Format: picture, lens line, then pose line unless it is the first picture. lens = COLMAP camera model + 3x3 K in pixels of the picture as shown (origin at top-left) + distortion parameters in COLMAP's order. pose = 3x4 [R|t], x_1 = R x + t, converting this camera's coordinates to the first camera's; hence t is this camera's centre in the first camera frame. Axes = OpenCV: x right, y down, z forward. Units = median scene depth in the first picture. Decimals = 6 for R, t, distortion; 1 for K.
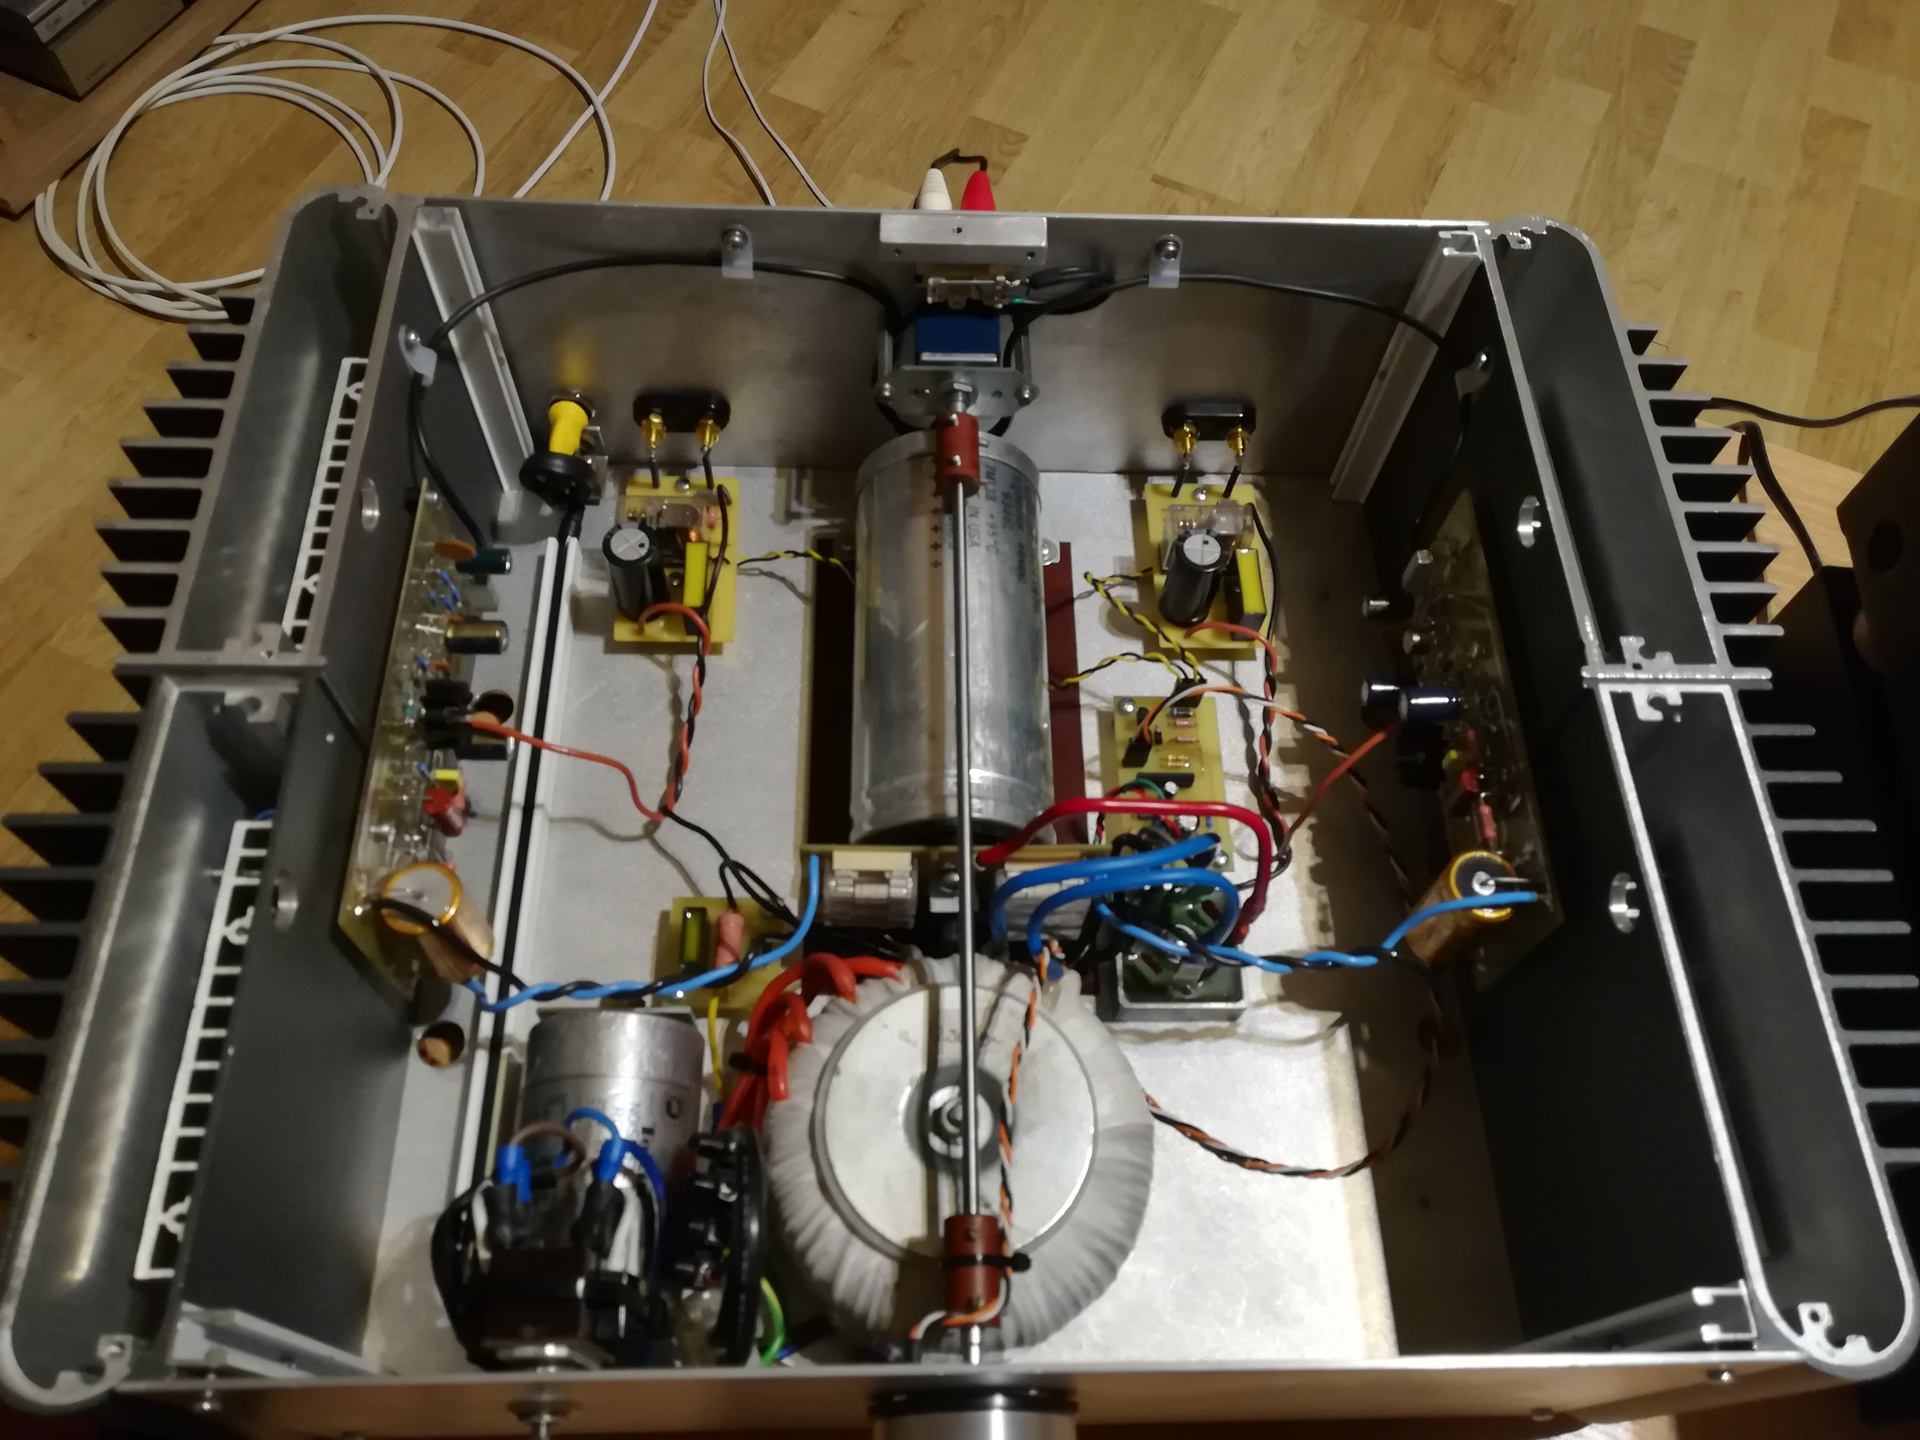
lens RADIAL K [[1479.2, 0, 958.8], [0, 1479.2, 724.0], [0, 0, 1]] dist [-0.002878, 0.005279]
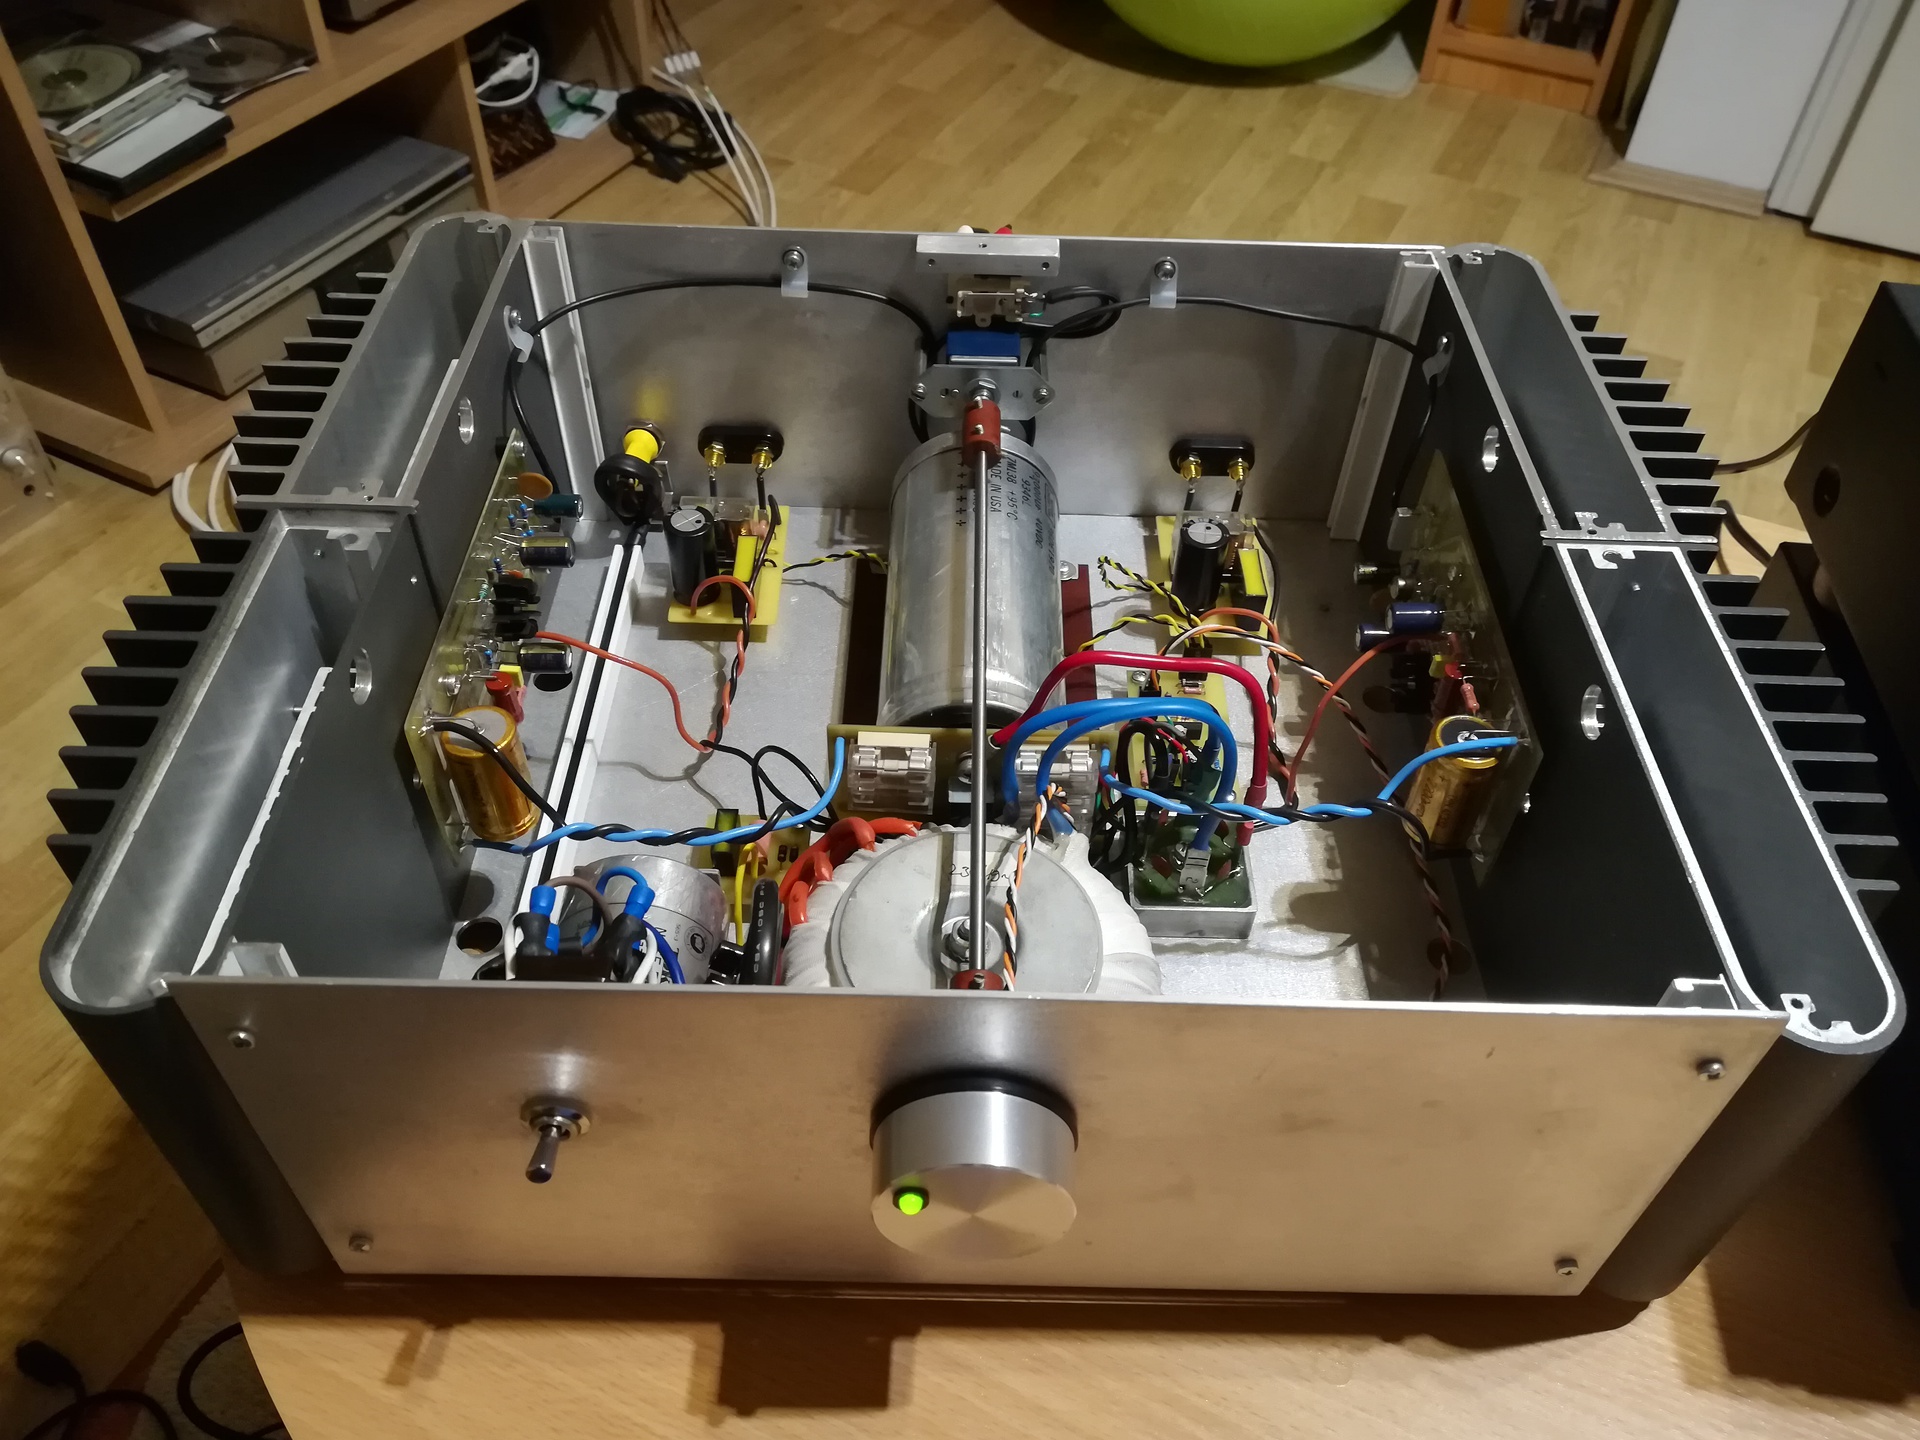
lens RADIAL K [[1479.2, 0, 955.3], [0, 1479.2, 709.2], [0, 0, 1]] dist [-0.002878, 0.005279]
pose [[0.999231, 0.006405, -0.038677, 0.024451], [-0.015982, 0.967409, -0.252715, 0.308294], [0.035798, 0.253139, 0.966767, -0.037401]]
